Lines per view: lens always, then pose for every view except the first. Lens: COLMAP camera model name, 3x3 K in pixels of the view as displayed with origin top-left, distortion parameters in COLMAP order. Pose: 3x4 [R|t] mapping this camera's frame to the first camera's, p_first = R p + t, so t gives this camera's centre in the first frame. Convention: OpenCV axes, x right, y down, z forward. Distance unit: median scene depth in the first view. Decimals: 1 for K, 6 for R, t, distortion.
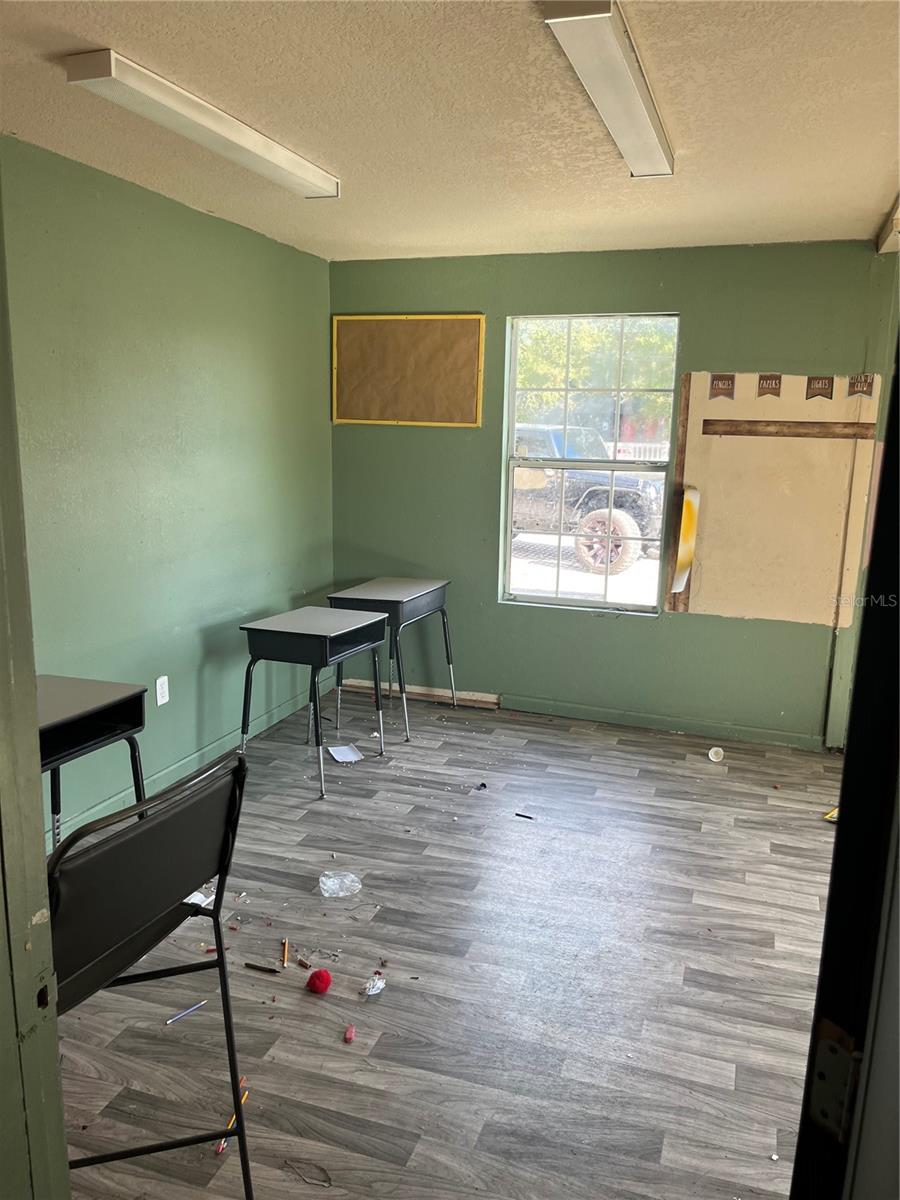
lens RADIAL K [[926.1, 0, 467.4], [0, 926.1, 538.9], [0, 0, 1]] dist [0.022783, -0.001314]
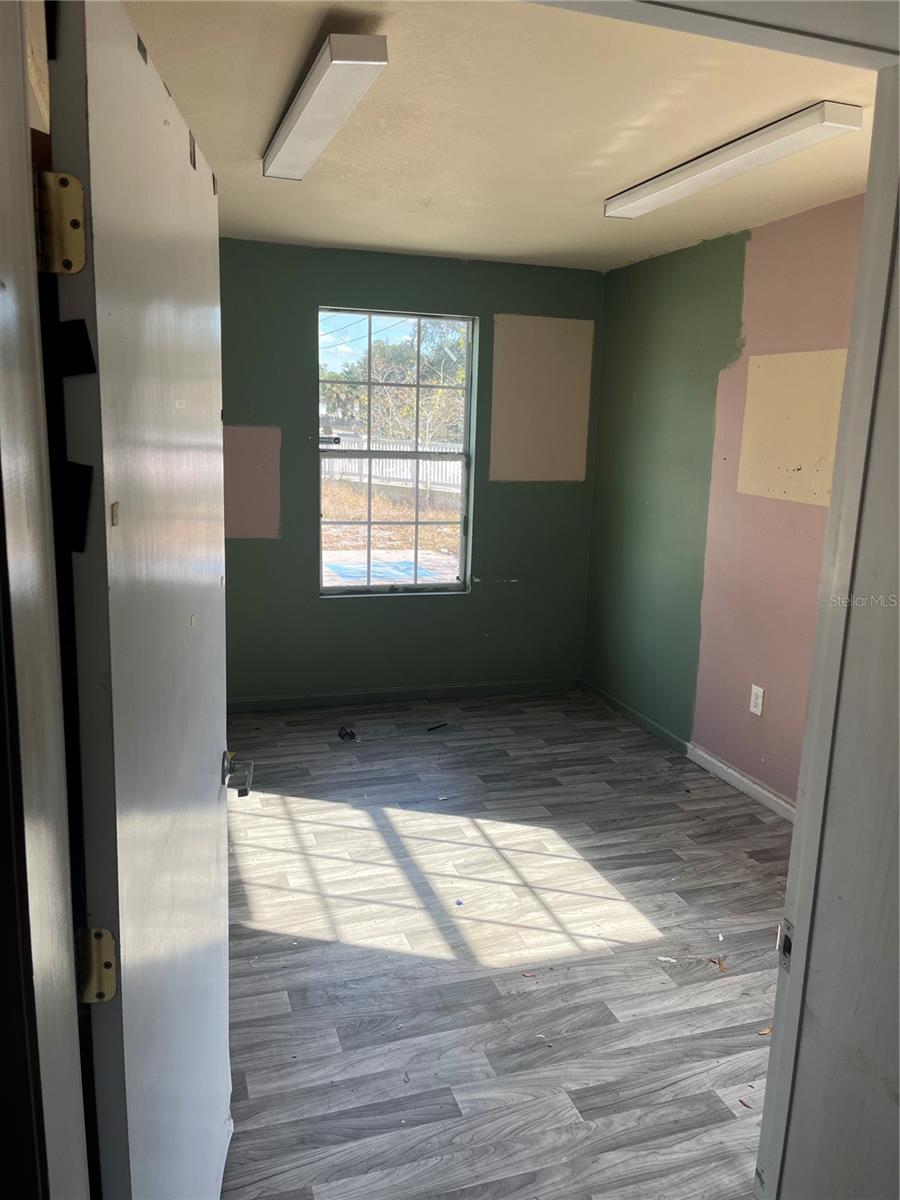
lens RADIAL K [[905.9, 0, 447.0], [0, 905.9, 625.3], [0, 0, 1]] dist [0.020350, 0.007784]
pose [[0.800964, -0.131851, 0.584014, -0.566750], [0.062306, 0.988509, 0.137721, -0.039194], [-0.595462, -0.073922, 0.799975, 0.179662]]
